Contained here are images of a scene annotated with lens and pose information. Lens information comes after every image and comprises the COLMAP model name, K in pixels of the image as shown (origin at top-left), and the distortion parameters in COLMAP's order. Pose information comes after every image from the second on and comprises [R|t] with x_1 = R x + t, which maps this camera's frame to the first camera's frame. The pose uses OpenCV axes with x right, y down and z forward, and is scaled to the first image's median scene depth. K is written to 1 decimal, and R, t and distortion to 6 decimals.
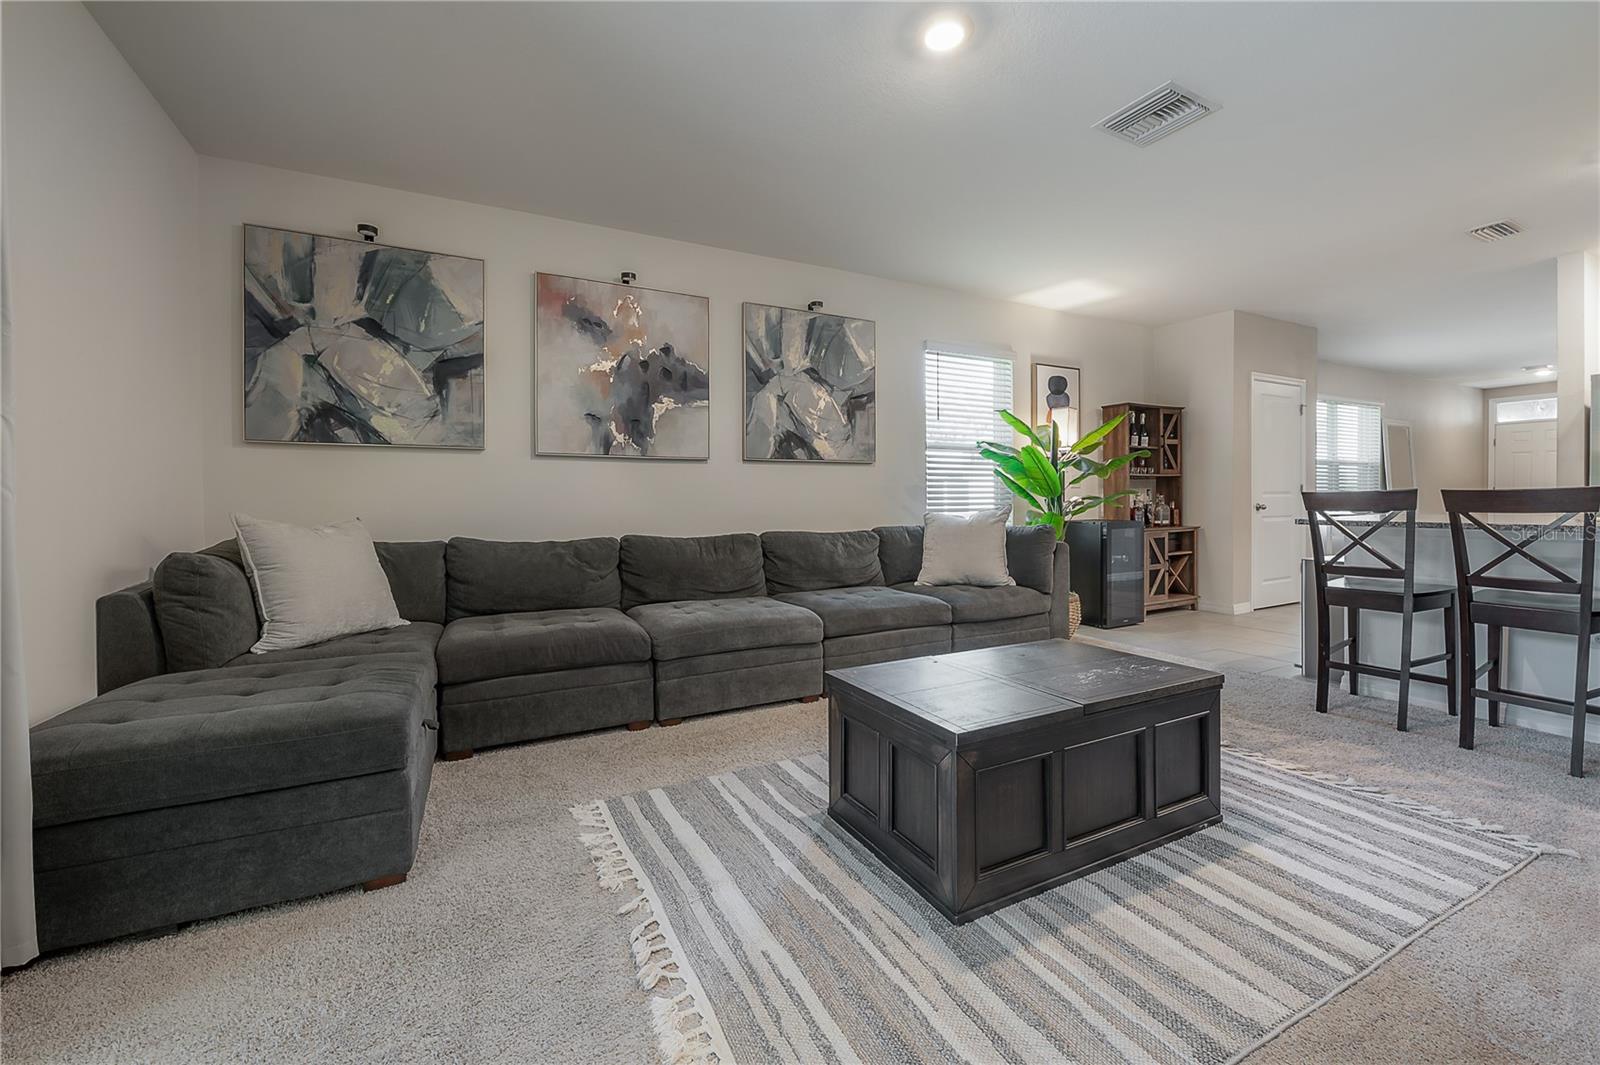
lens RADIAL K [[639.1, 0, 775.0], [0, 639.1, 507.0], [0, 0, 1]] dist [0.010604, -0.000030]
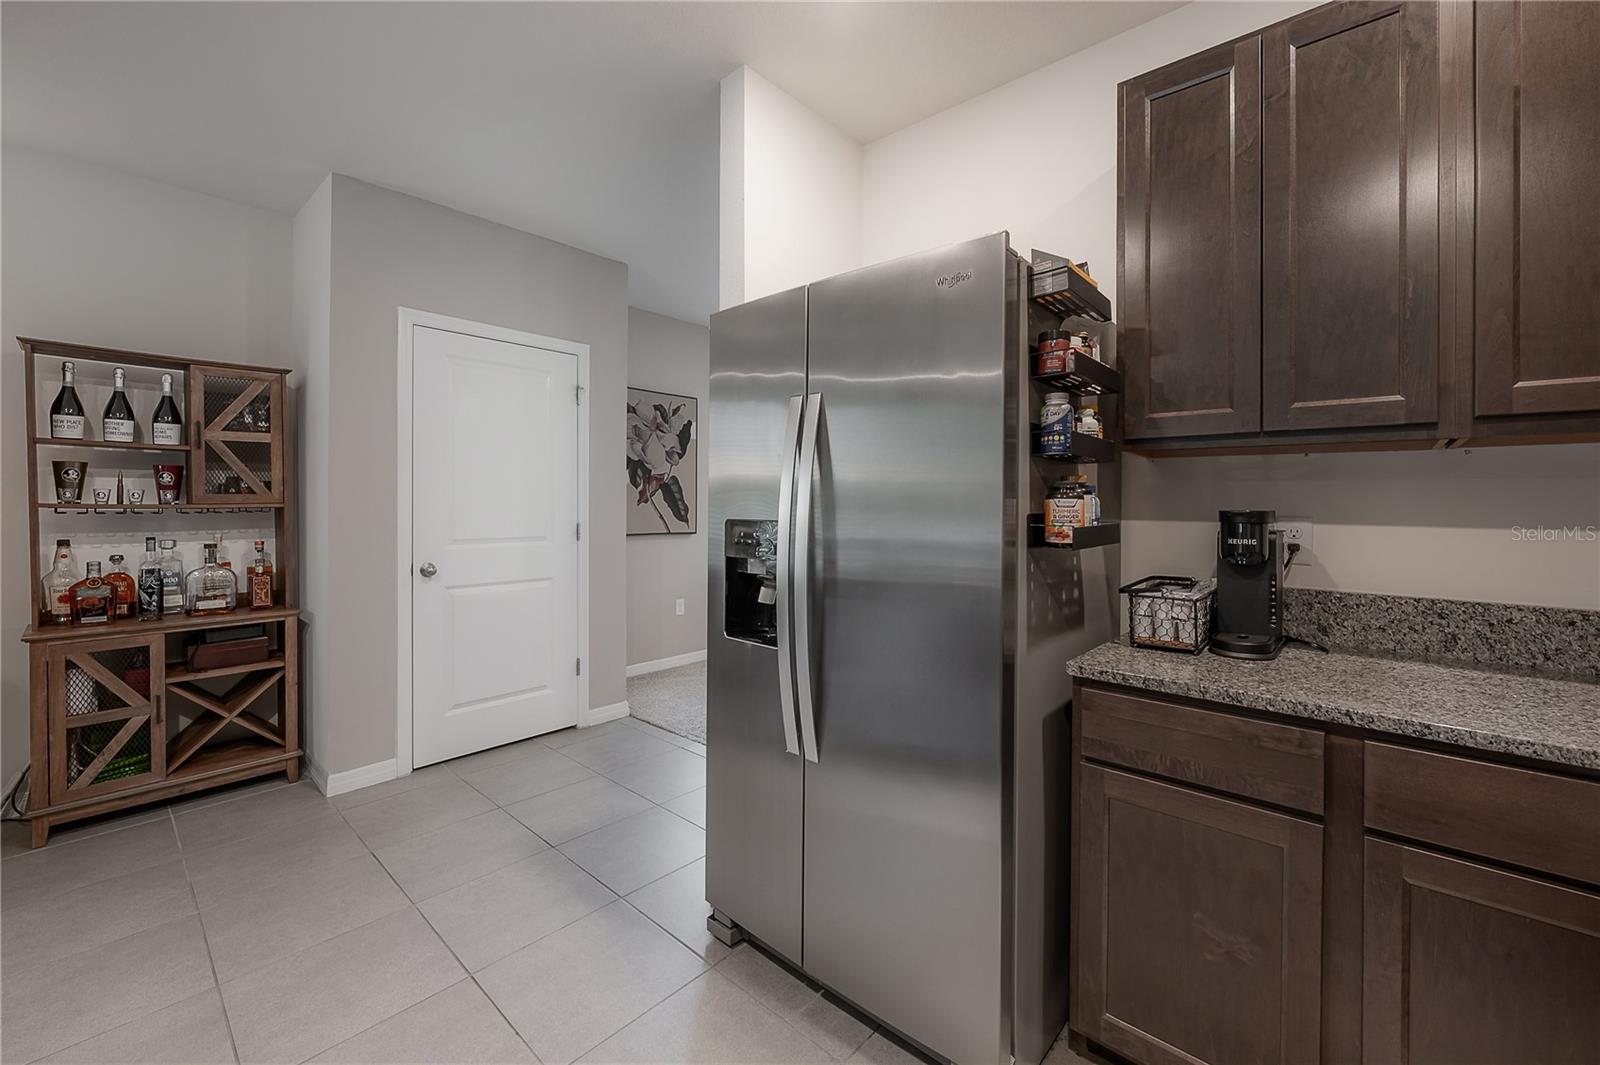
lens RADIAL K [[642.5, 0, 821.0], [0, 642.5, 504.3], [0, 0, 1]] dist [-0.003121, -0.000180]
pose [[0.926038, 0.011349, 0.377261, 0.844951], [-0.008293, 0.999918, -0.009726, -0.049833], [-0.377340, 0.005878, 0.926056, 0.389563]]
